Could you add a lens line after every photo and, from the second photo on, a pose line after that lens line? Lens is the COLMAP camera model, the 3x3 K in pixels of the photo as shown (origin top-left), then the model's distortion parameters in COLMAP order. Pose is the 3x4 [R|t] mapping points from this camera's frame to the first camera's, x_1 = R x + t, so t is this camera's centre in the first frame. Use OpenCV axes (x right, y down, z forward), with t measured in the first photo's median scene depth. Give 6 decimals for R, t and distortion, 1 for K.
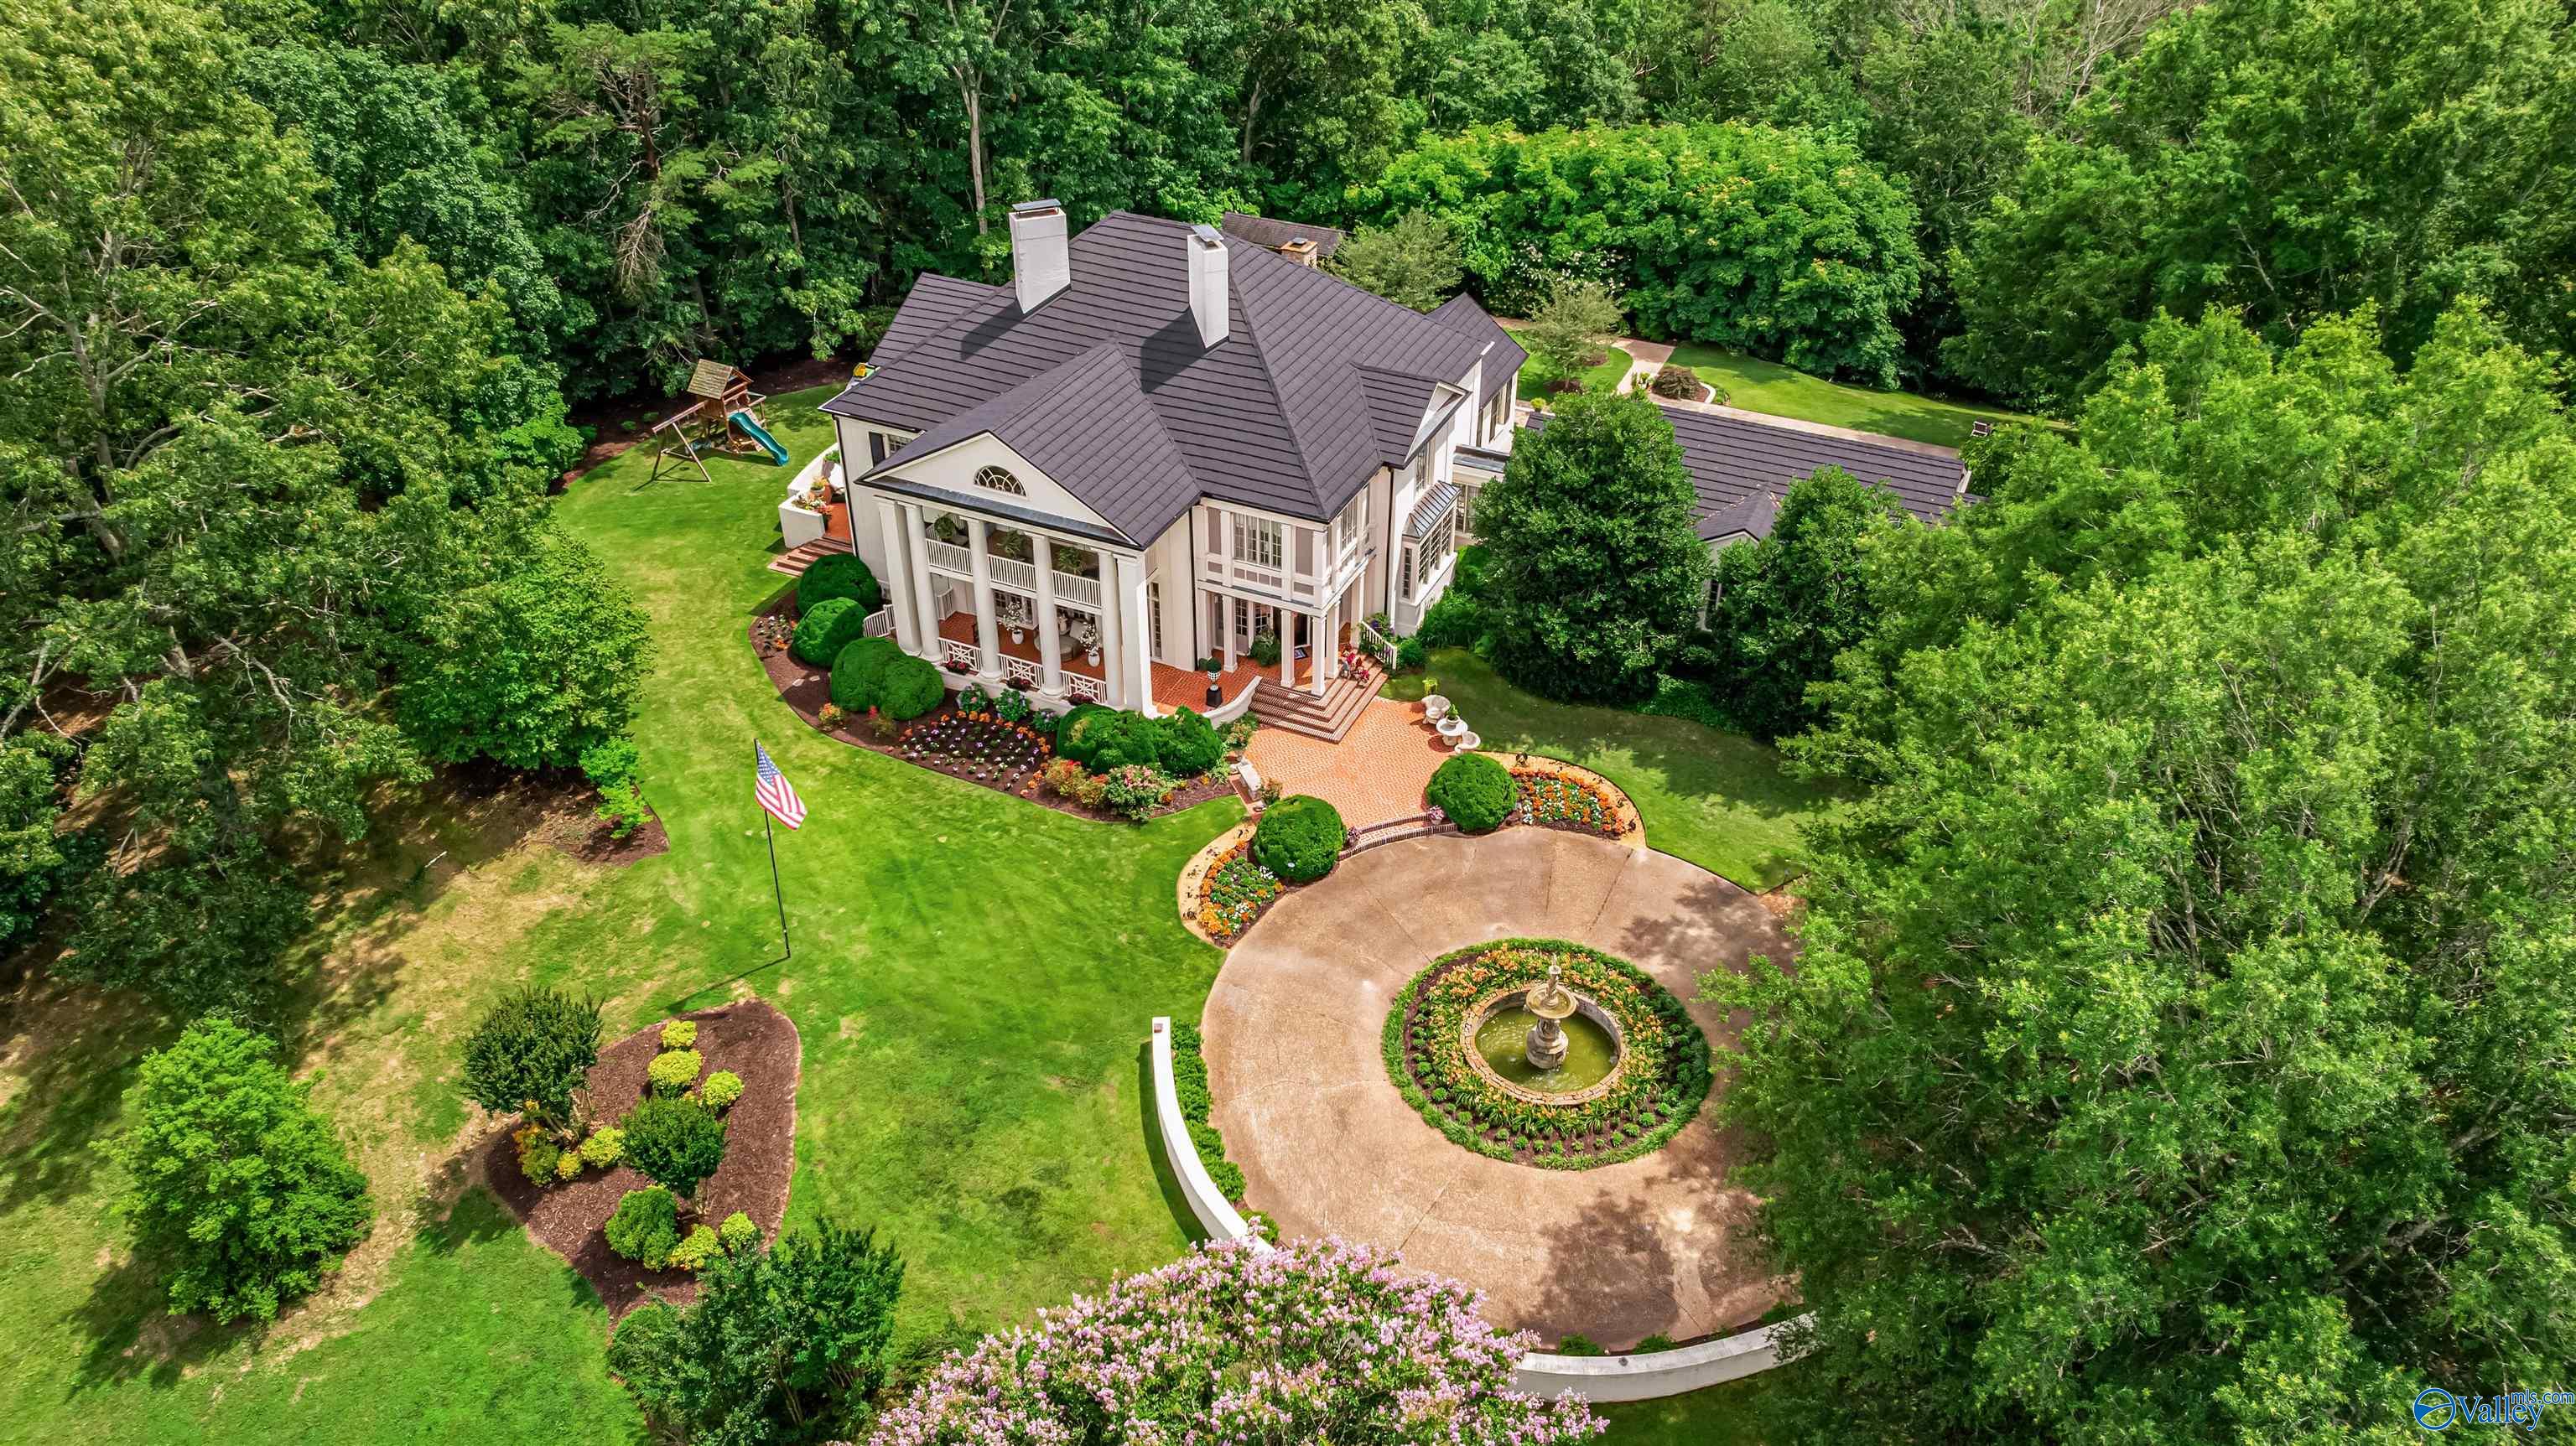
lens RADIAL K [[1763.8, 0, 1288.0], [0, 1763.8, 723.0], [0, 0, 1]] dist [-0.000735, -0.000109]
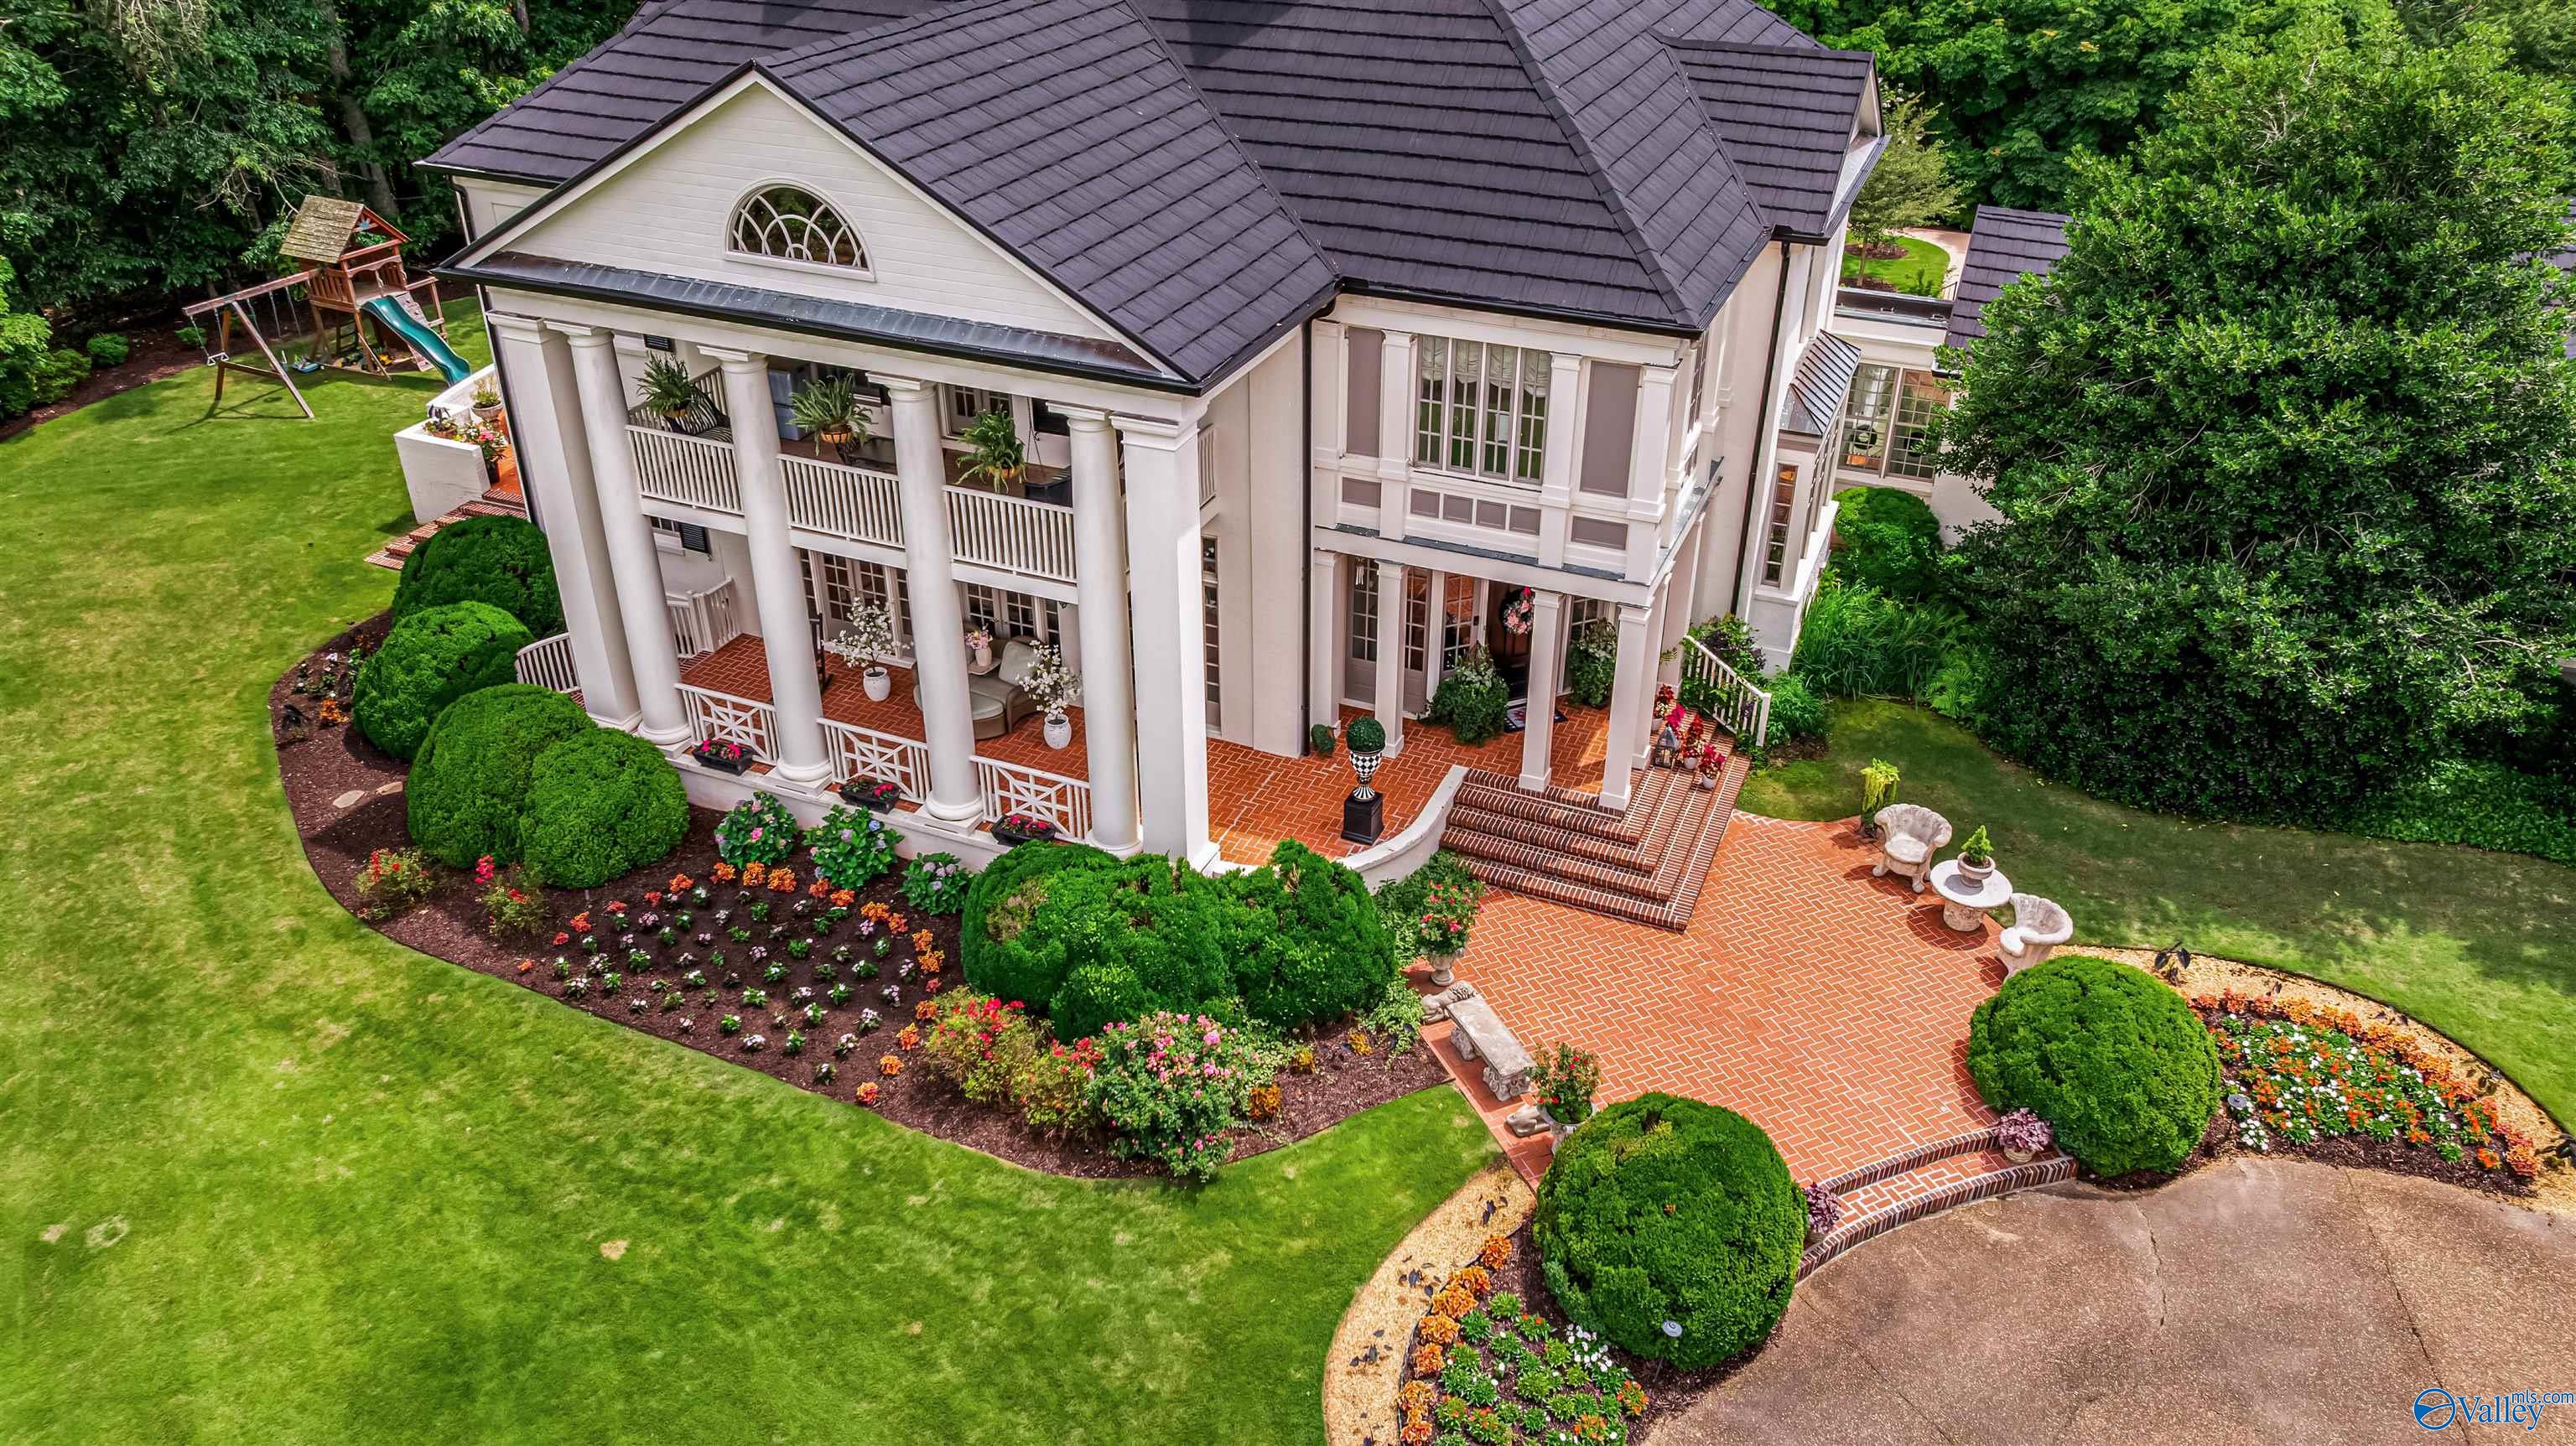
lens RADIAL K [[1743.3, 0, 1288.0], [0, 1743.3, 723.0], [0, 0, 1]] dist [-0.016402, -0.001872]
pose [[0.999598, -0.014489, 0.024356, -0.068932], [0.016245, 0.997162, -0.073513, -0.007555], [-0.023222, 0.073879, 0.996997, 0.617837]]
